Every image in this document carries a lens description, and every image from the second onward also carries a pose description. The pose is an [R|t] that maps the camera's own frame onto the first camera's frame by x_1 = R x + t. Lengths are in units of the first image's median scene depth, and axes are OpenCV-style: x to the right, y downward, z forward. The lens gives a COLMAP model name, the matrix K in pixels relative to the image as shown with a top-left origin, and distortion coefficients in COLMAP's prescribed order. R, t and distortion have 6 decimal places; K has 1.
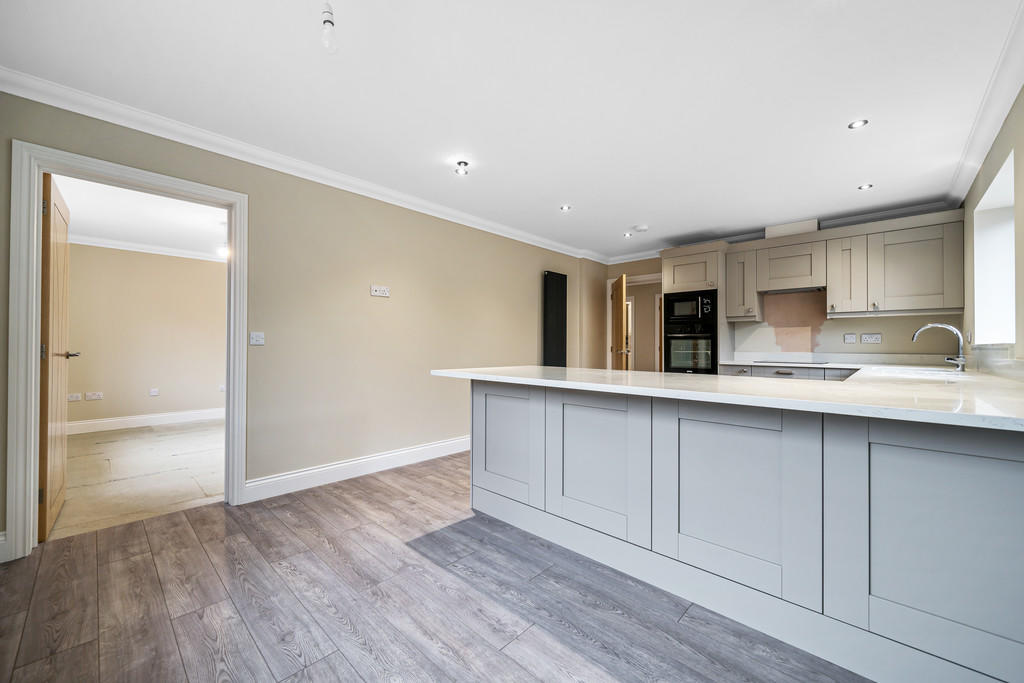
lens RADIAL K [[402.1, 0, 514.2], [0, 402.1, 343.0], [0, 0, 1]] dist [0.000368, 0.000081]
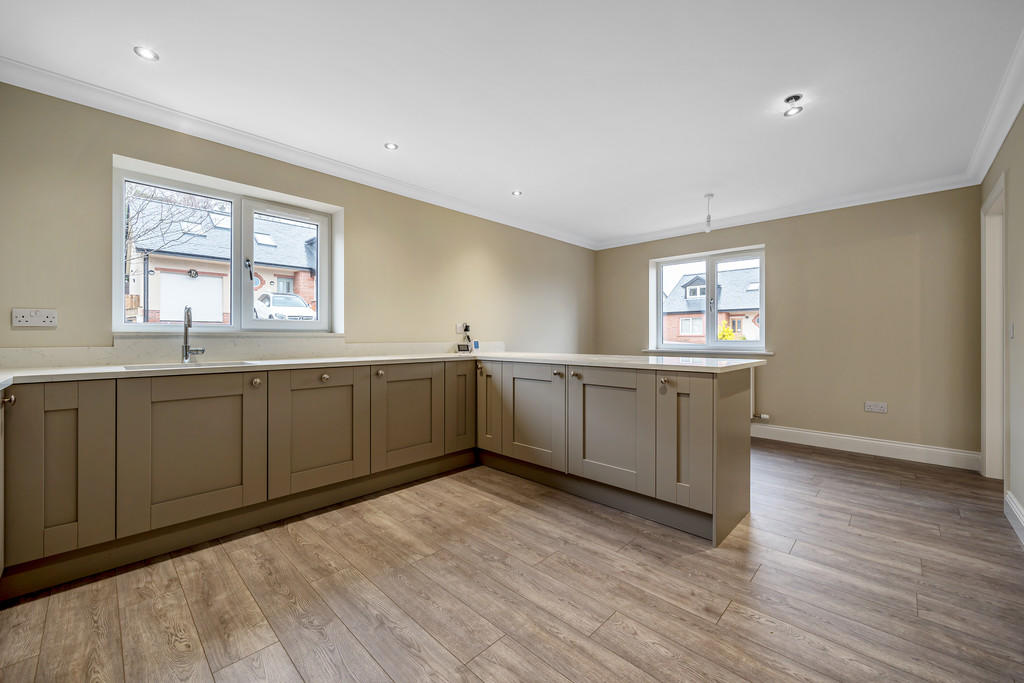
lens RADIAL K [[402.1, 0, 504.1], [0, 402.1, 335.9], [0, 0, 1]] dist [0.000368, 0.000081]
pose [[-0.999761, -0.006385, 0.020904, 0.300153], [-0.006561, 0.999943, -0.008370, 0.010571], [-0.020850, -0.008505, -0.999746, 1.316898]]
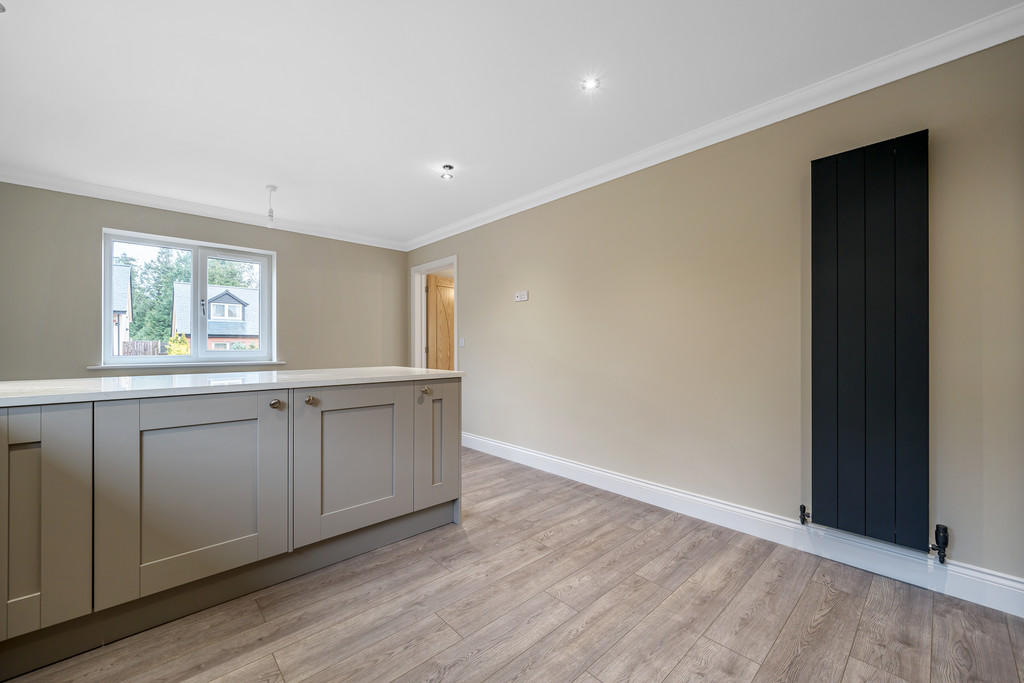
lens RADIAL K [[402.1, 0, 510.8], [0, 402.1, 344.4], [0, 0, 1]] dist [0.000368, 0.000081]
pose [[-0.068737, -0.010629, -0.997578, 0.648041], [0.004943, 0.999927, -0.010994, 0.009525], [0.997623, -0.005686, -0.068680, 0.909281]]
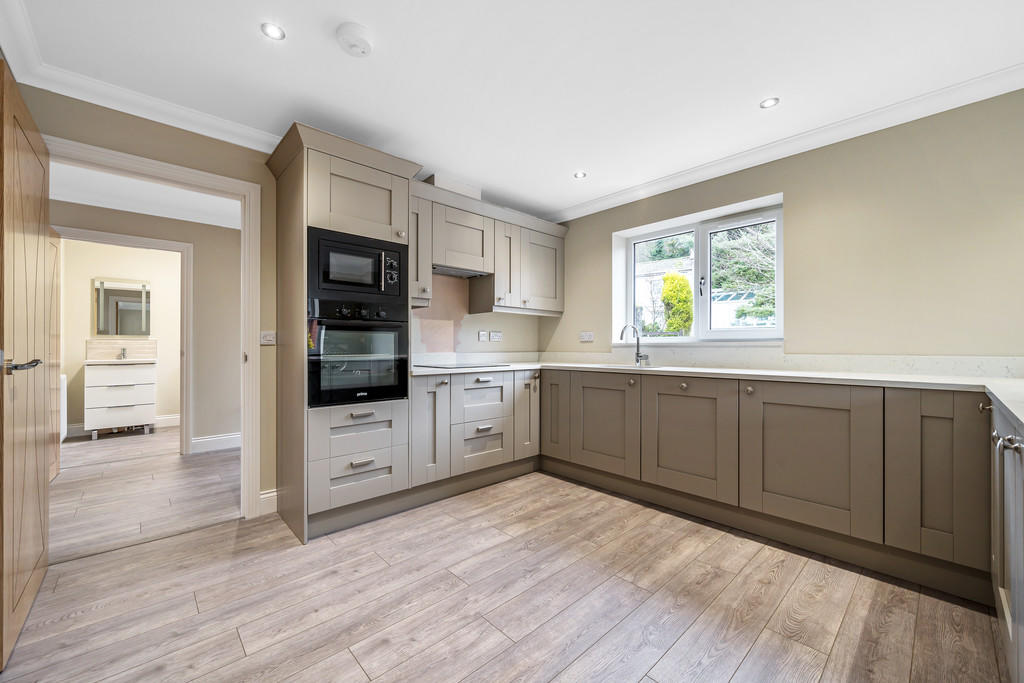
lens RADIAL K [[402.1, 0, 514.4], [0, 402.1, 342.9], [0, 0, 1]] dist [0.000368, 0.000081]
pose [[0.054063, 0.003474, 0.998531, -0.063669], [-0.005905, 0.999978, -0.003159, 0.007014], [-0.998520, -0.005726, 0.054082, 0.929959]]
